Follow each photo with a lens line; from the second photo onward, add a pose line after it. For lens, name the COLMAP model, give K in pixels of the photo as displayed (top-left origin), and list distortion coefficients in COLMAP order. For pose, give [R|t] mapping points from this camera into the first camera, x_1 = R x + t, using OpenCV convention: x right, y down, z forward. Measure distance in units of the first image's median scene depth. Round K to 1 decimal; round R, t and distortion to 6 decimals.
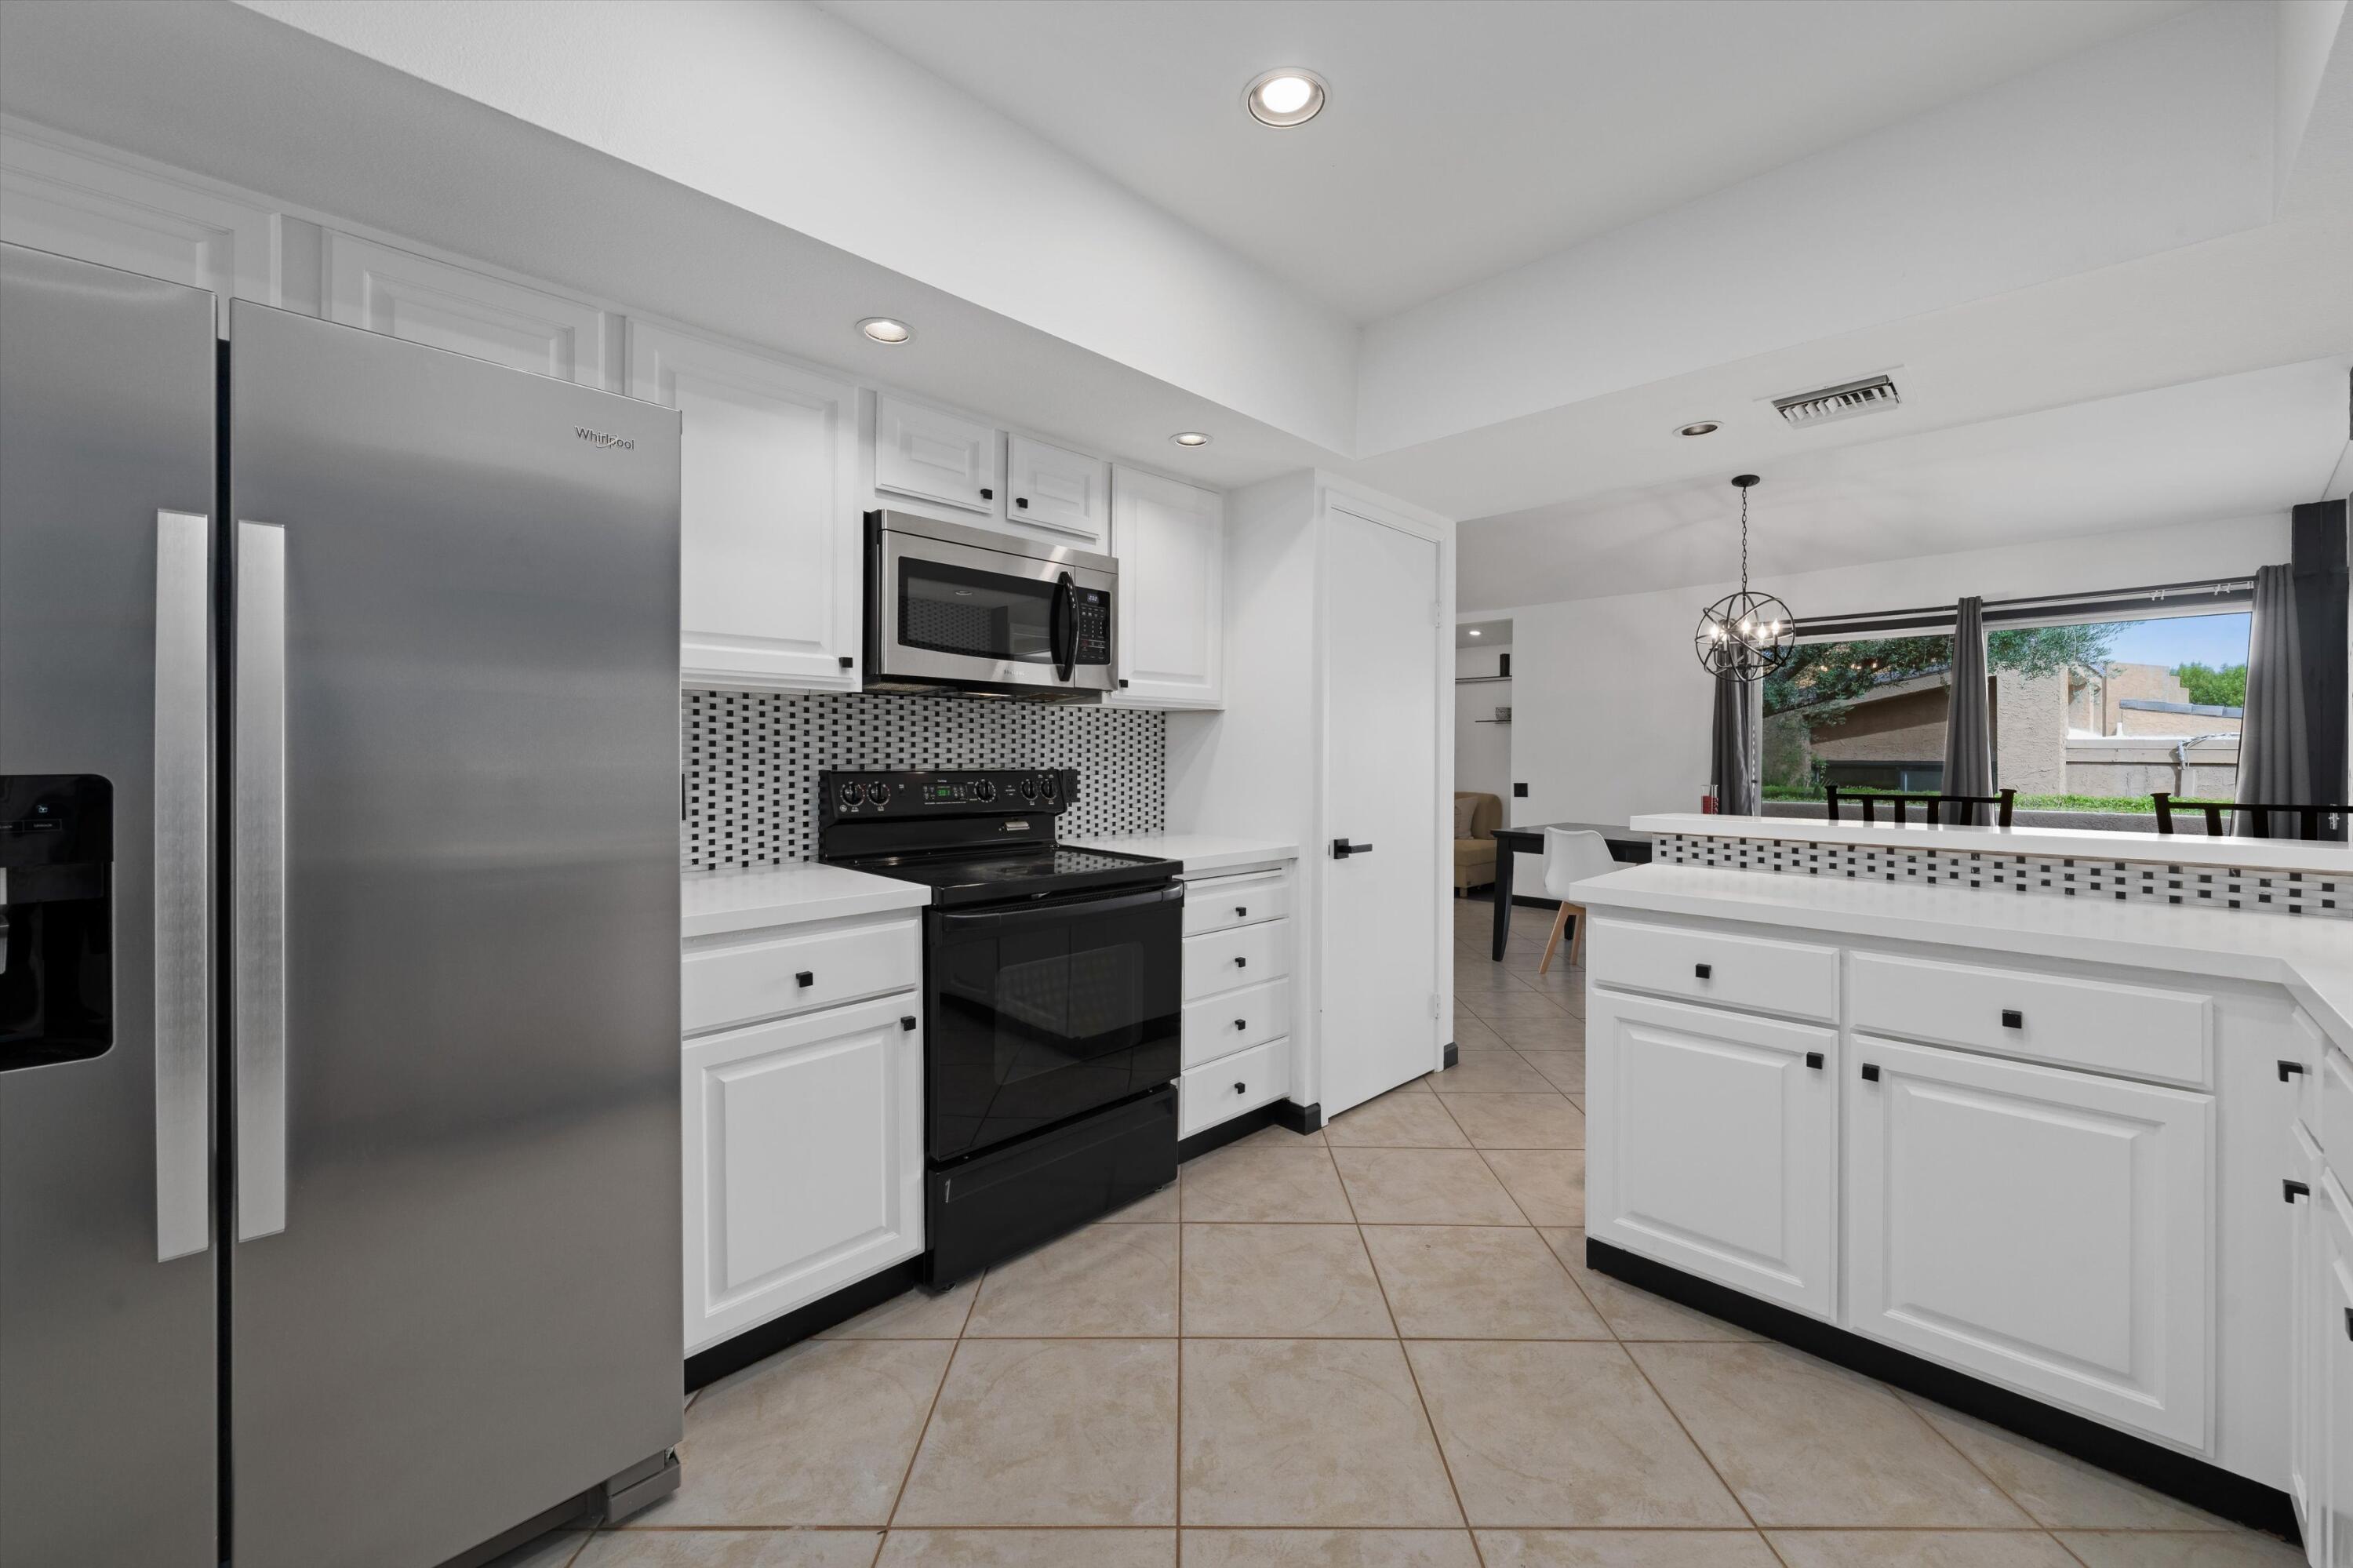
lens RADIAL K [[899.0, 0, 1177.1], [0, 899.0, 778.2], [0, 0, 1]] dist [0.000676, 0.000310]
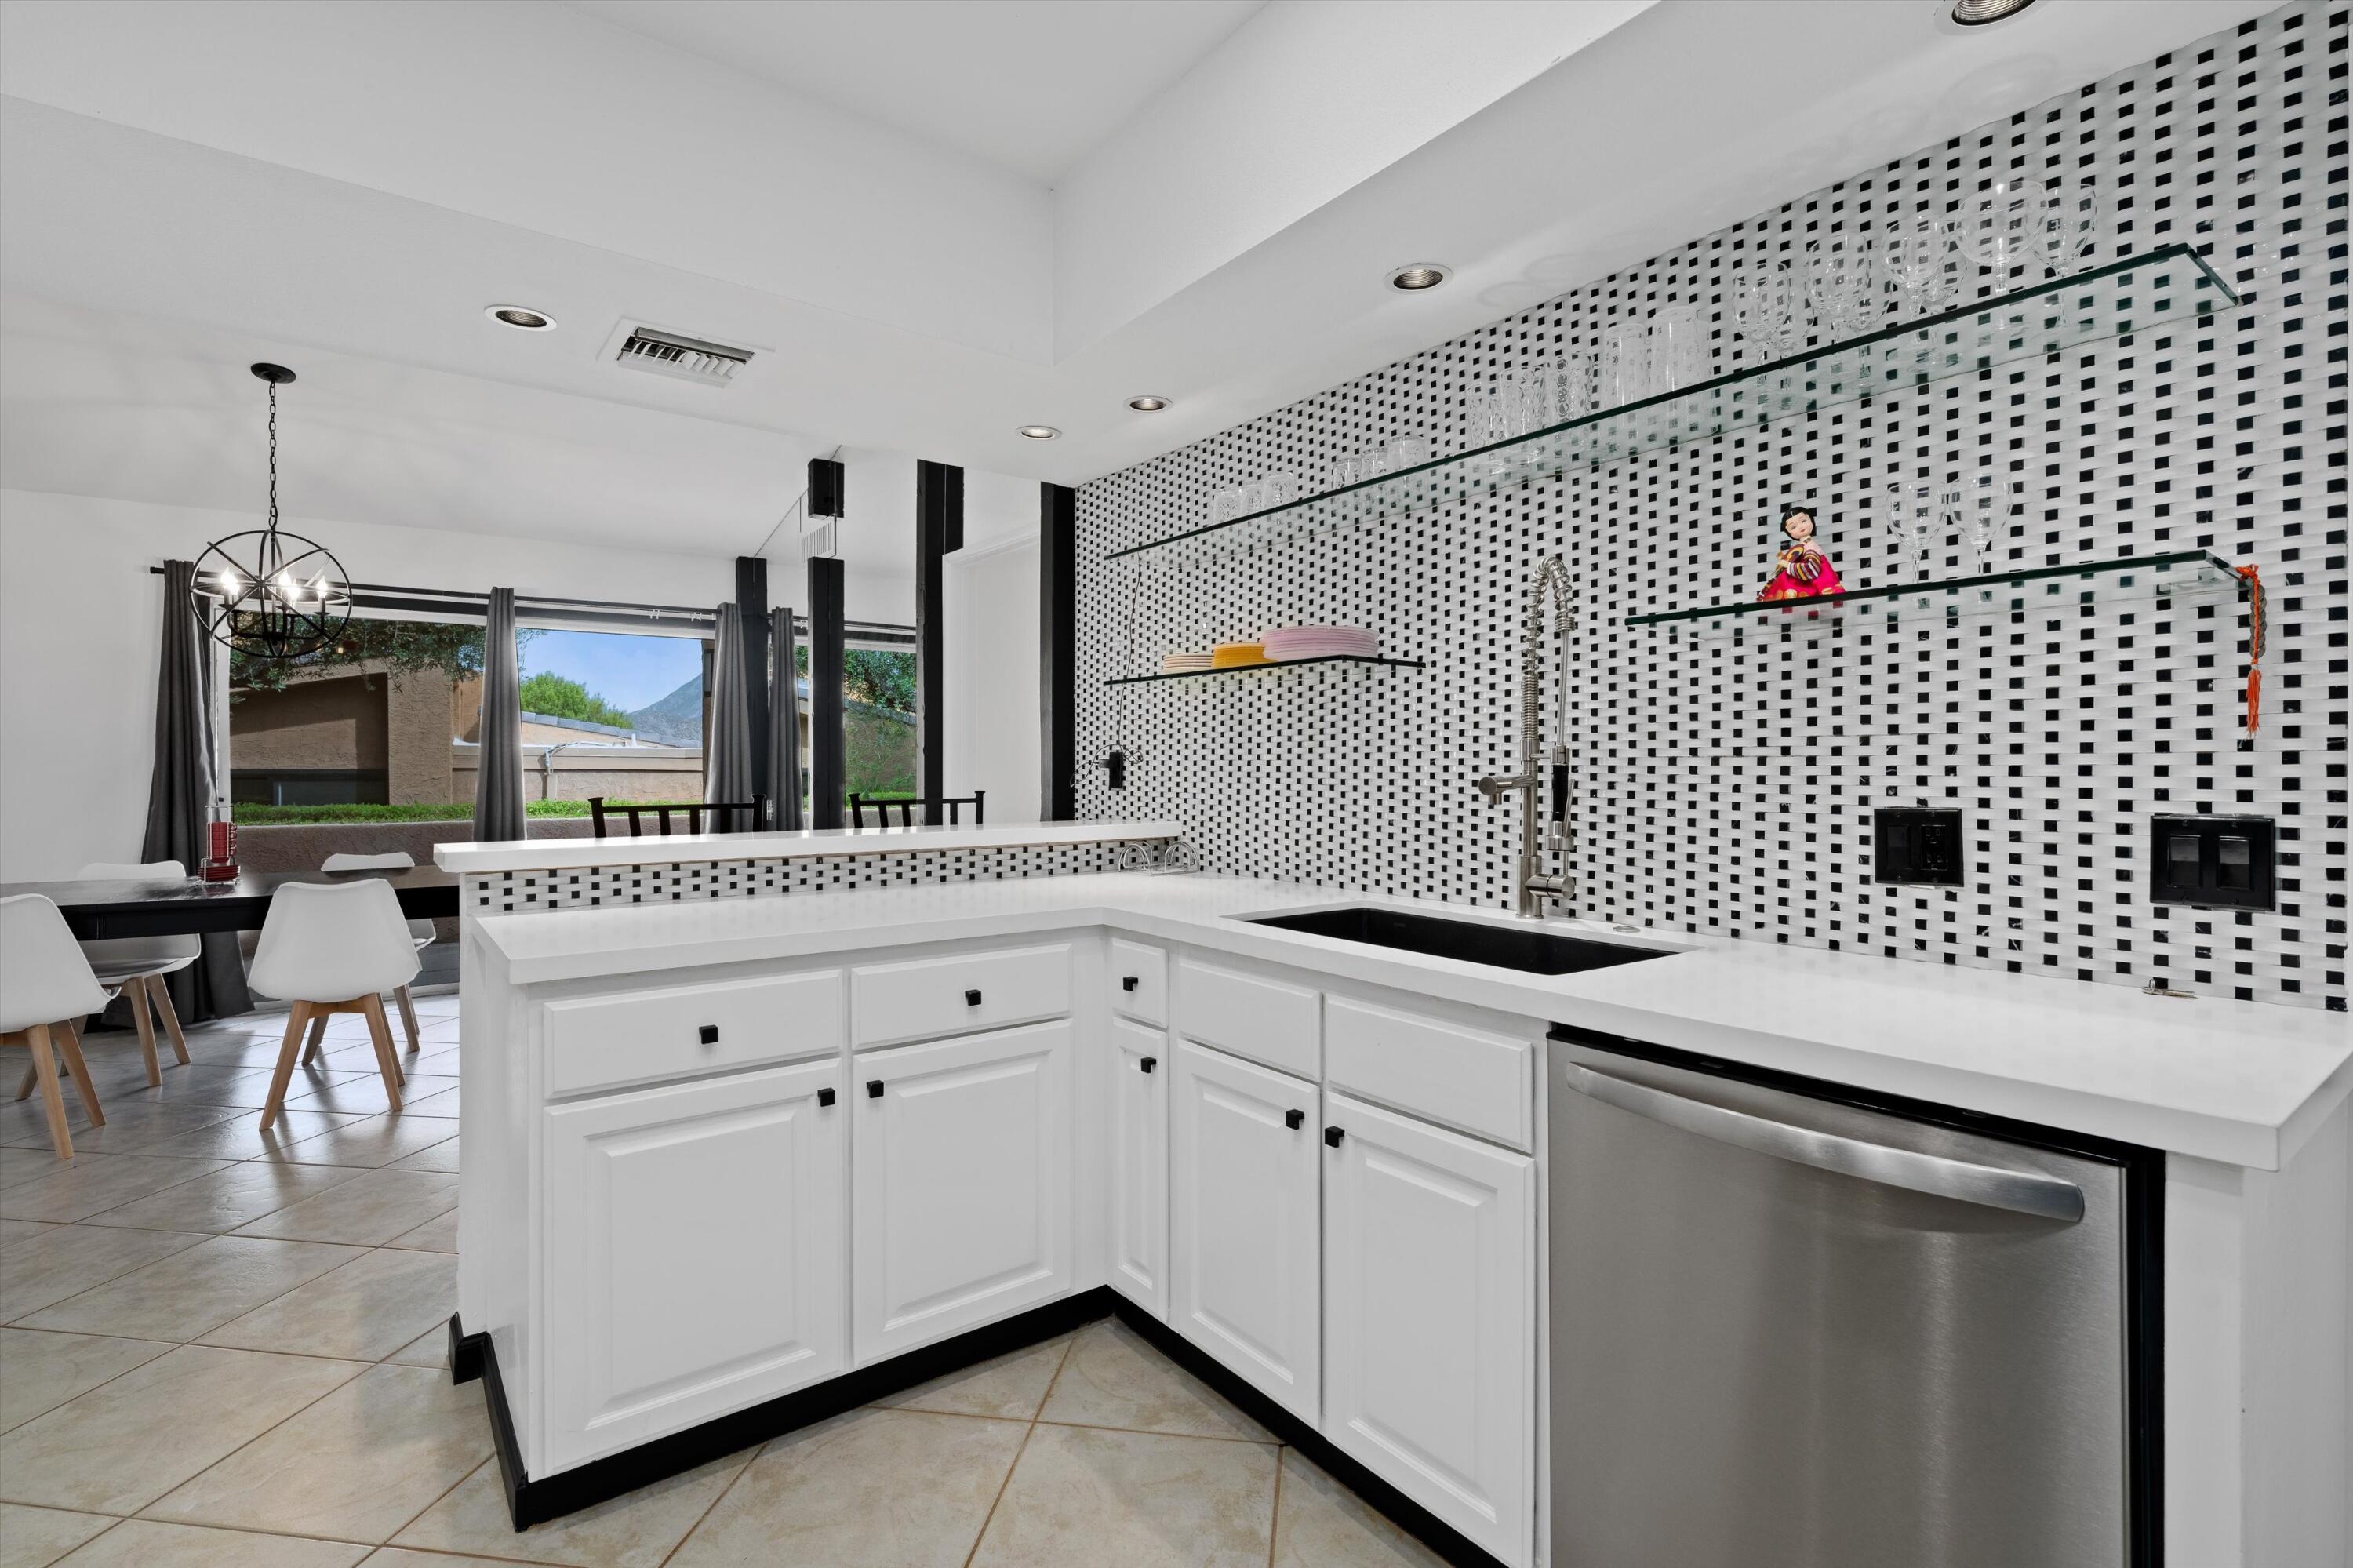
lens RADIAL K [[1092.4, 0, 1176.5], [0, 1092.4, 784.0], [0, 0, 1]] dist [0.000620, -0.000595]
pose [[0.140600, -0.021089, 0.989842, -0.282856], [0.026643, 0.999492, 0.017511, -0.010621], [-0.989708, 0.023910, 0.141091, 0.420950]]
